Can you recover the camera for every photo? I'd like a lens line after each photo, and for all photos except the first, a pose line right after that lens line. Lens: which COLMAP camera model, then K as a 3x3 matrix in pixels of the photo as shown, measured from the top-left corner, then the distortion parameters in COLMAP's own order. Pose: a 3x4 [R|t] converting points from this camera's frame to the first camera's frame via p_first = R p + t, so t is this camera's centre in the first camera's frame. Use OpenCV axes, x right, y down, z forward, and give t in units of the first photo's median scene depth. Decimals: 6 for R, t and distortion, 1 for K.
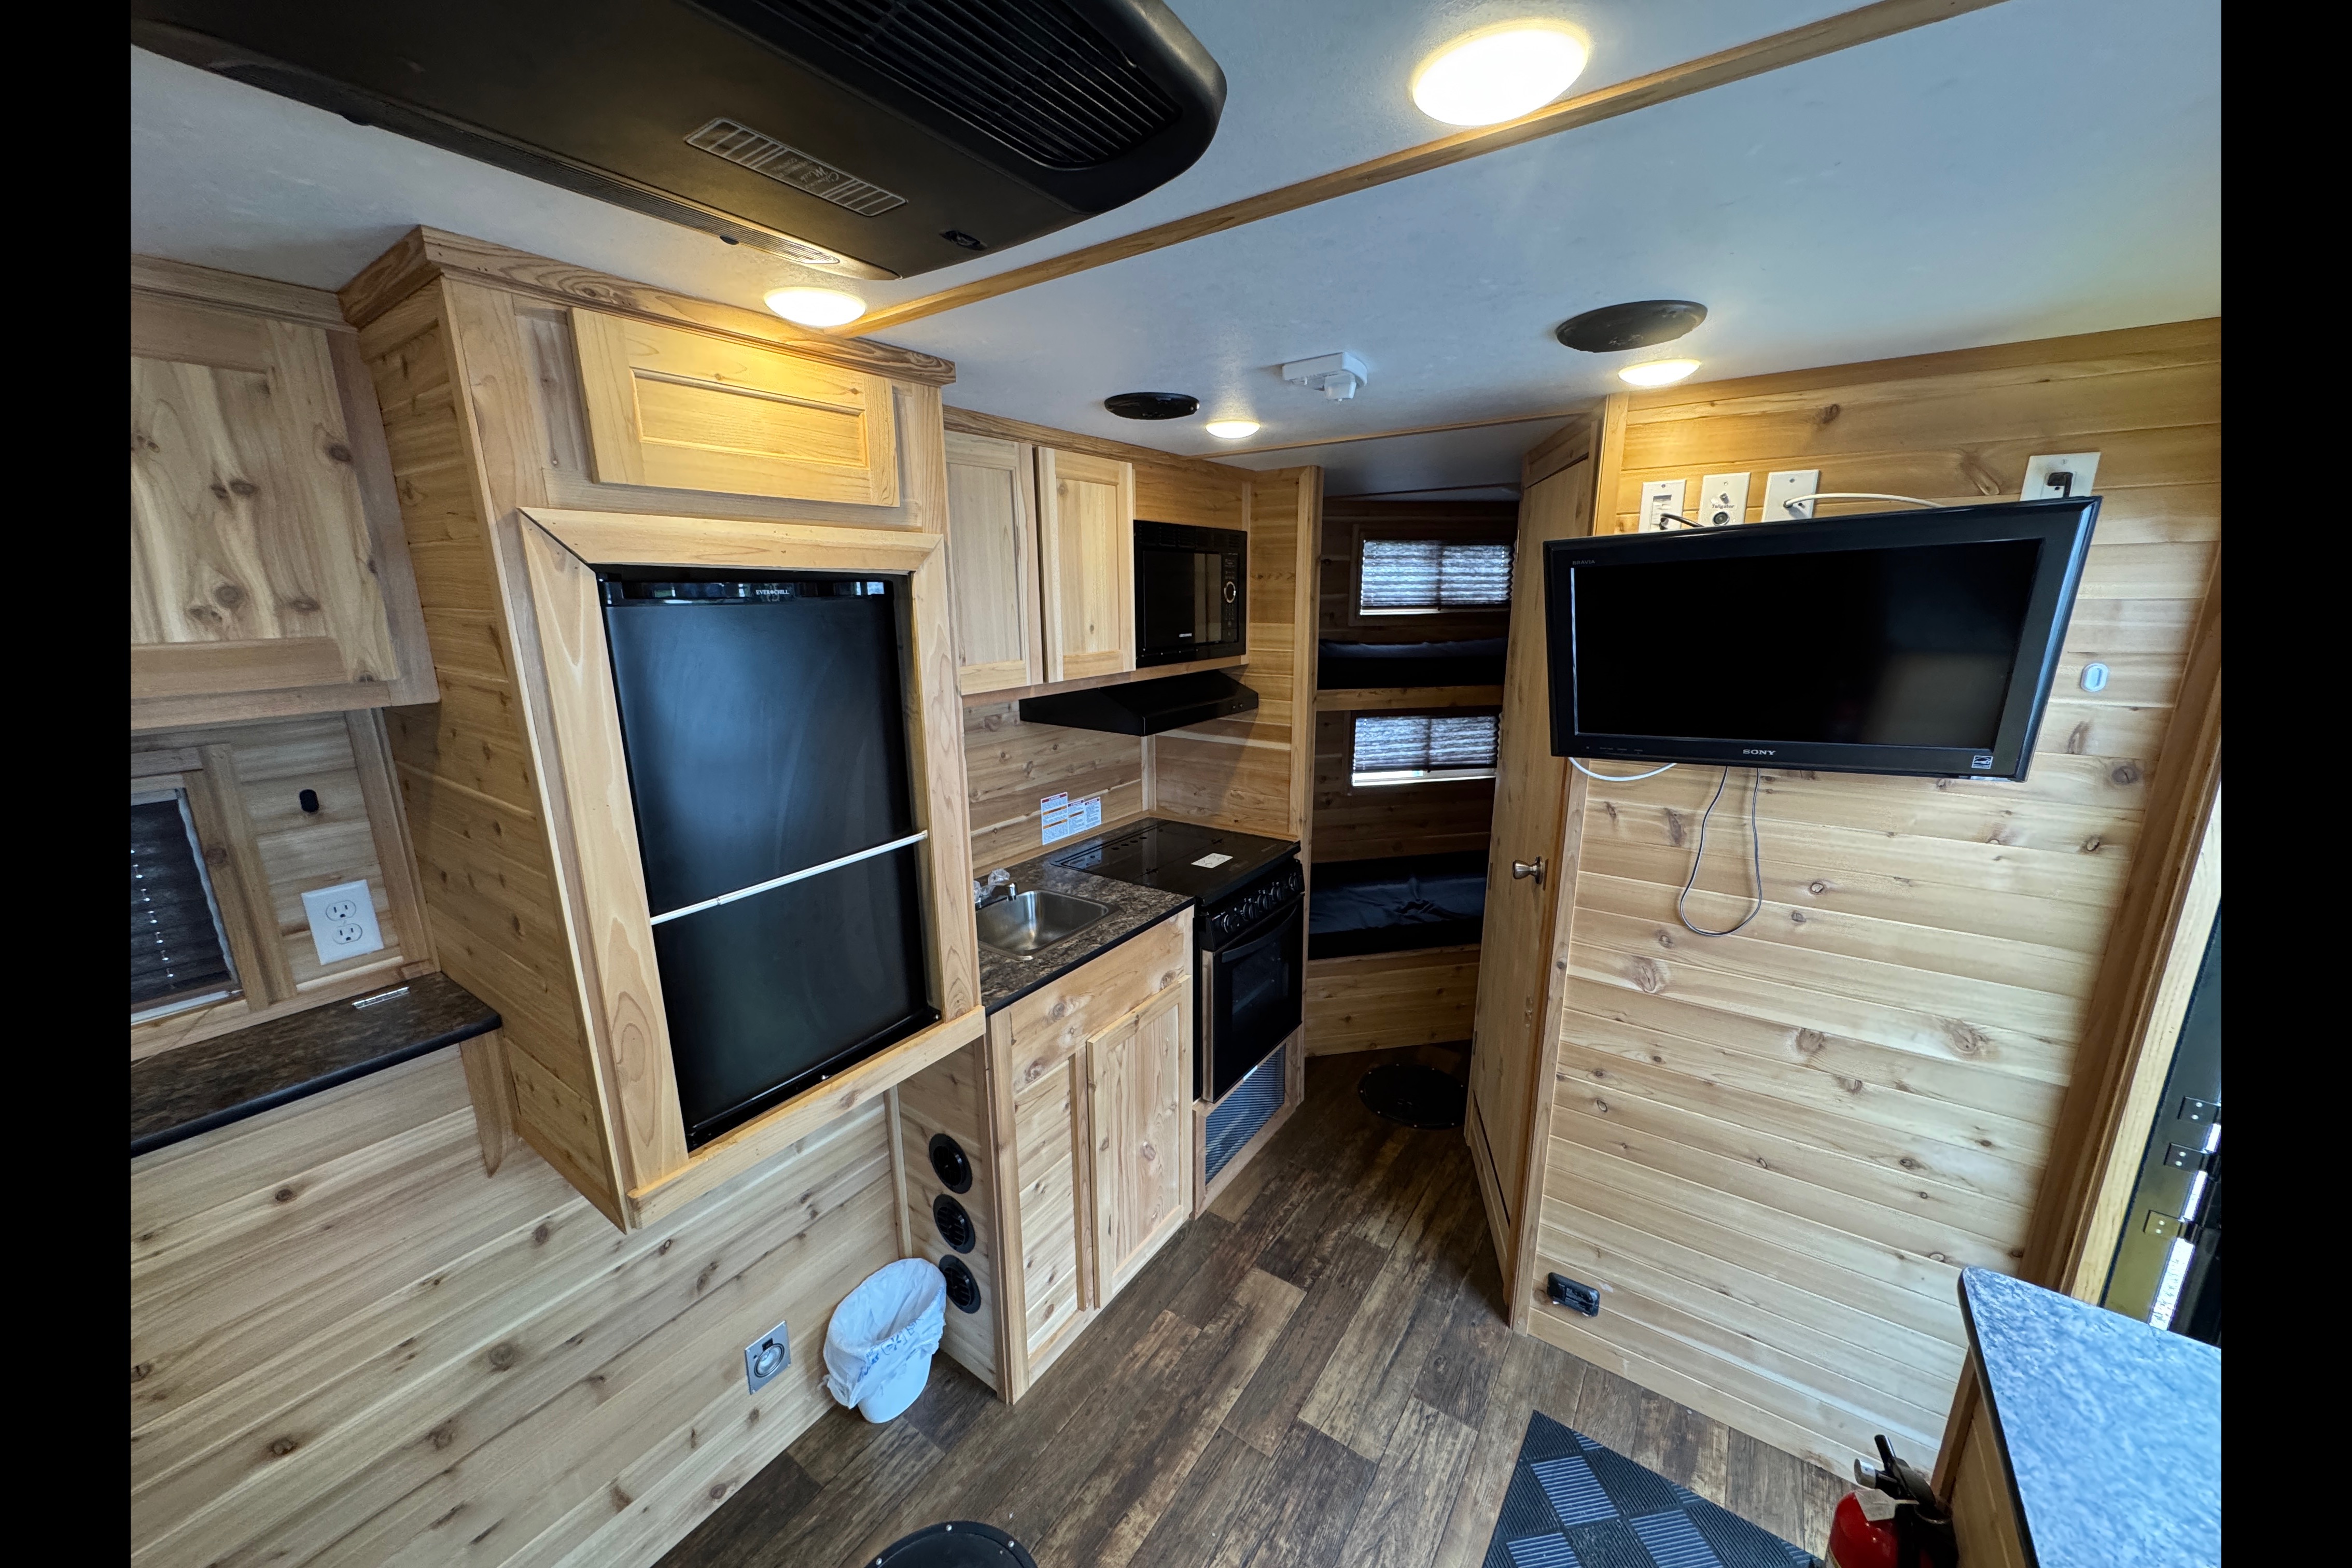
lens RADIAL K [[833.3, 0, 1177.2], [0, 833.3, 790.4], [0, 0, 1]] dist [-0.002889, 0.000305]
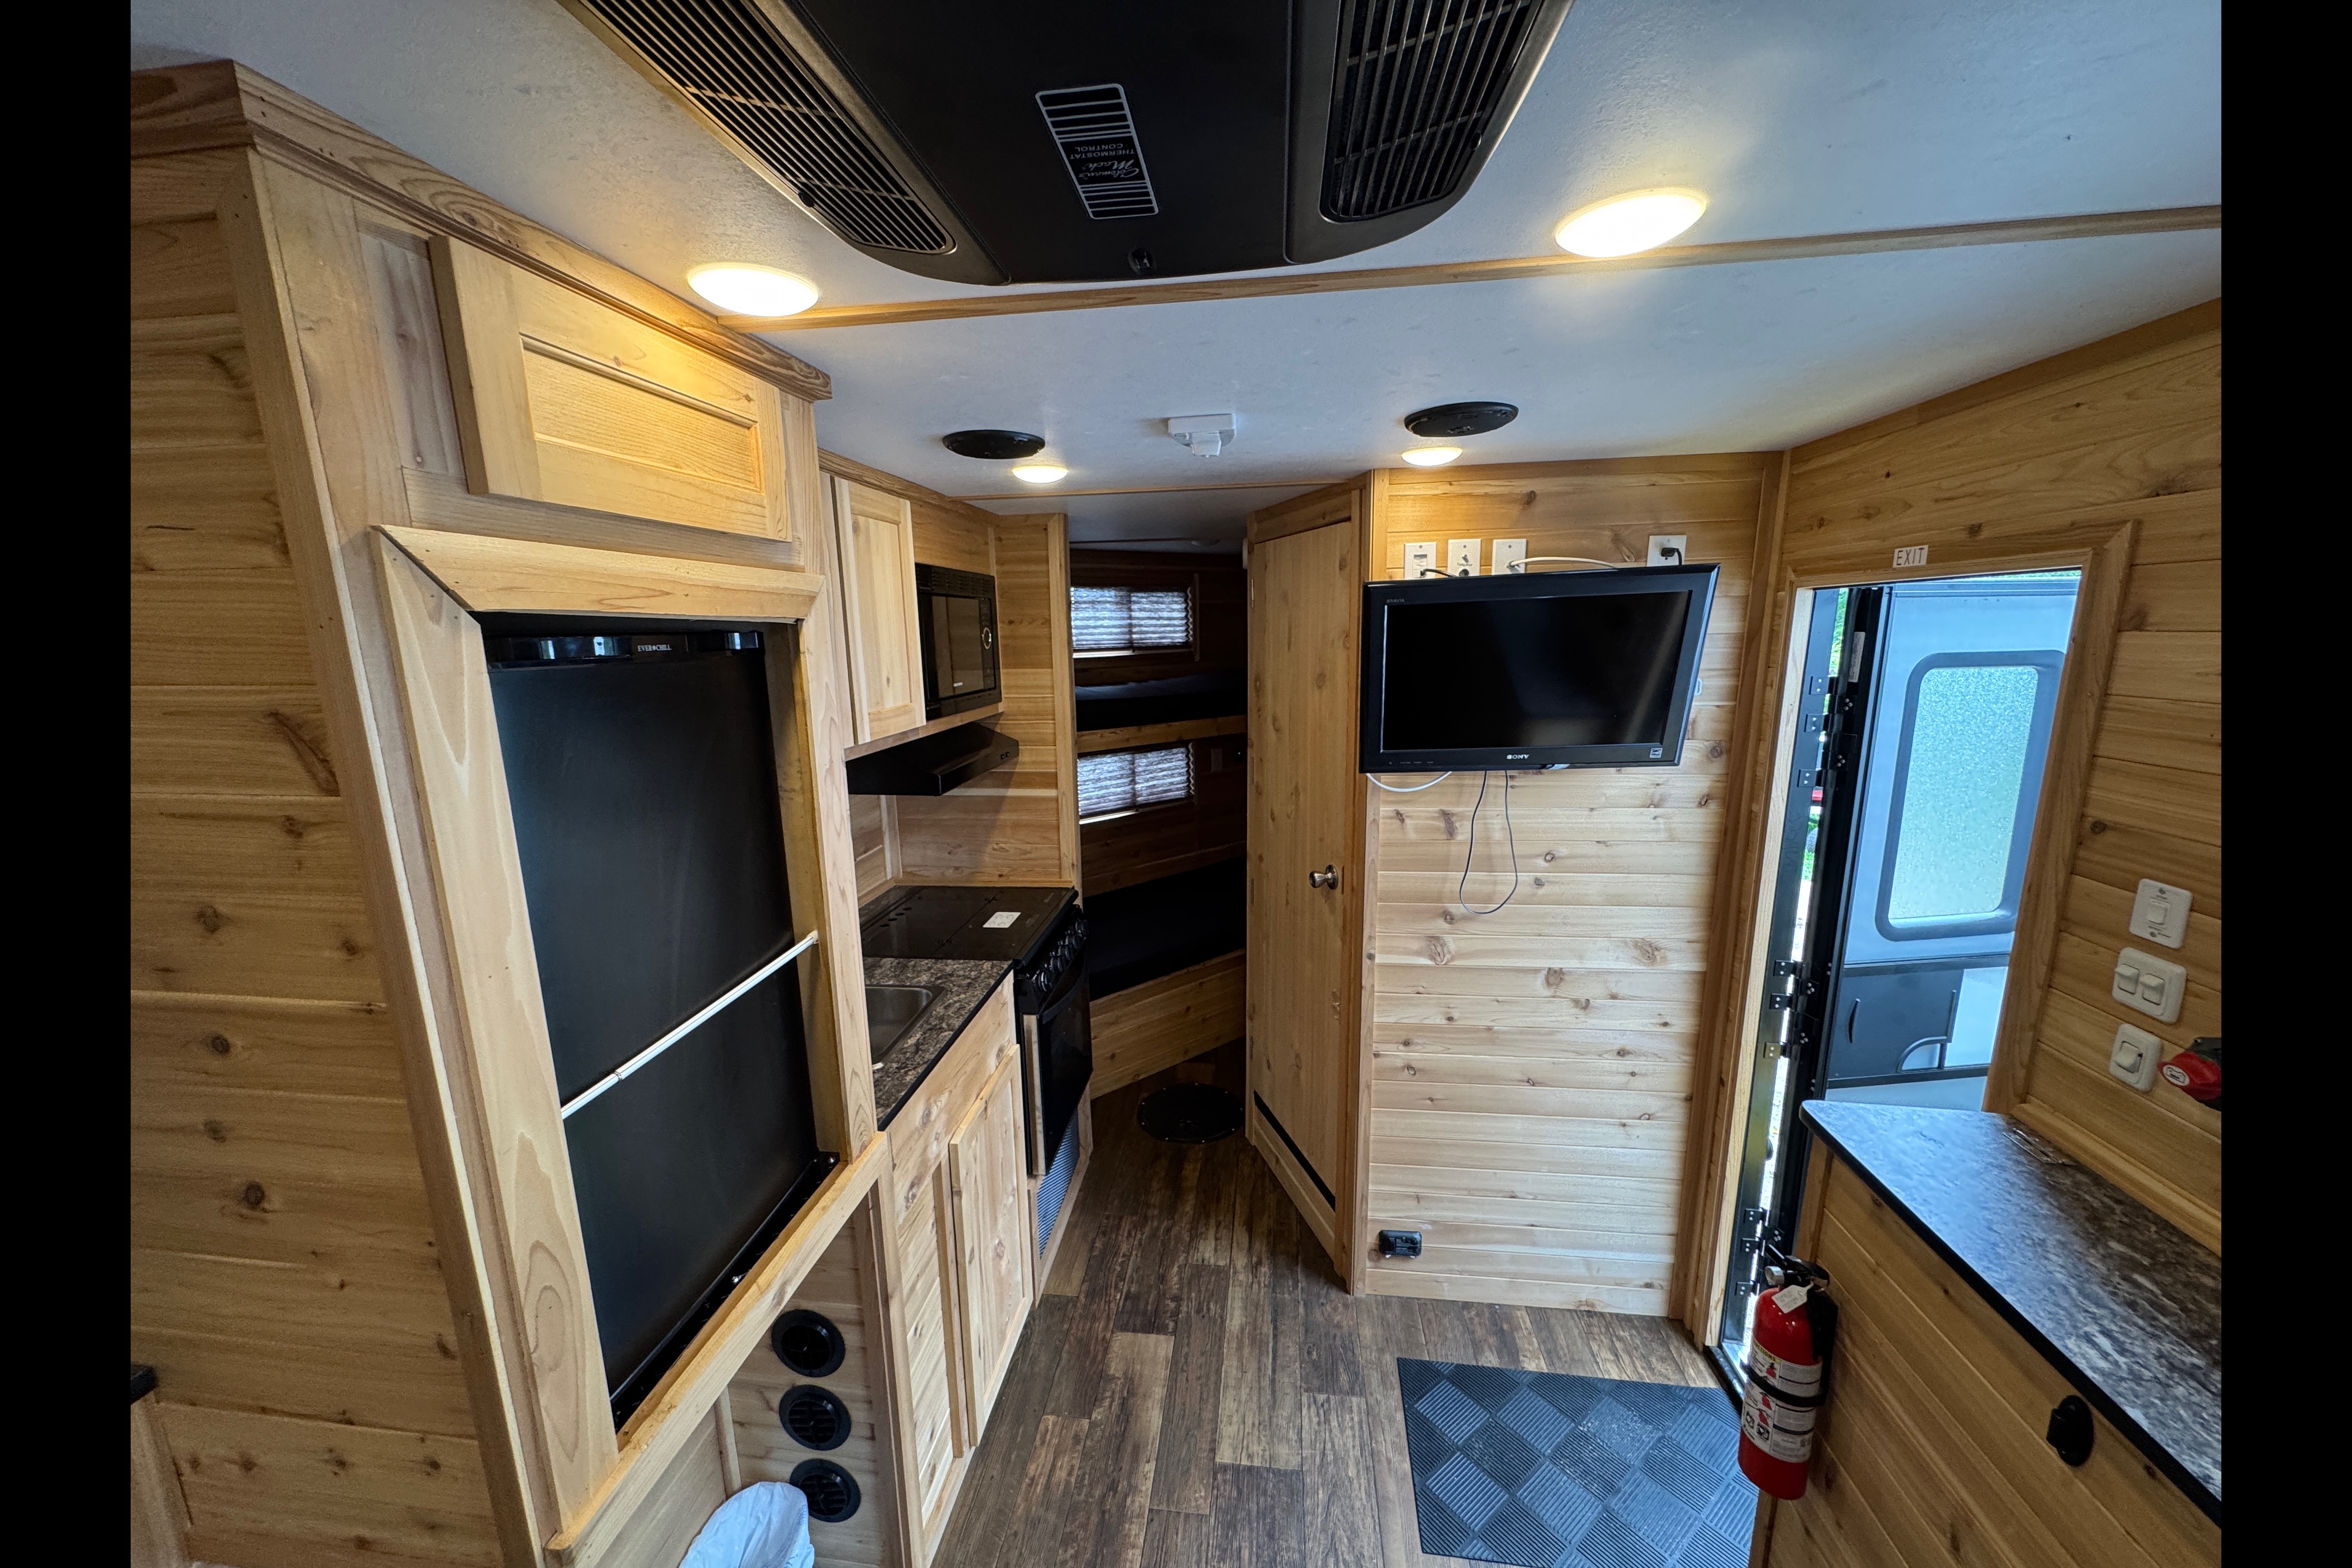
lens RADIAL K [[833.3, 0, 1177.2], [0, 833.3, 790.4], [0, 0, 1]] dist [-0.002889, 0.000305]
pose [[0.885993, -0.098274, 0.453166, -0.268182], [0.120851, 0.992447, -0.021055, -0.023894], [-0.447674, 0.073421, 0.891177, 0.081524]]
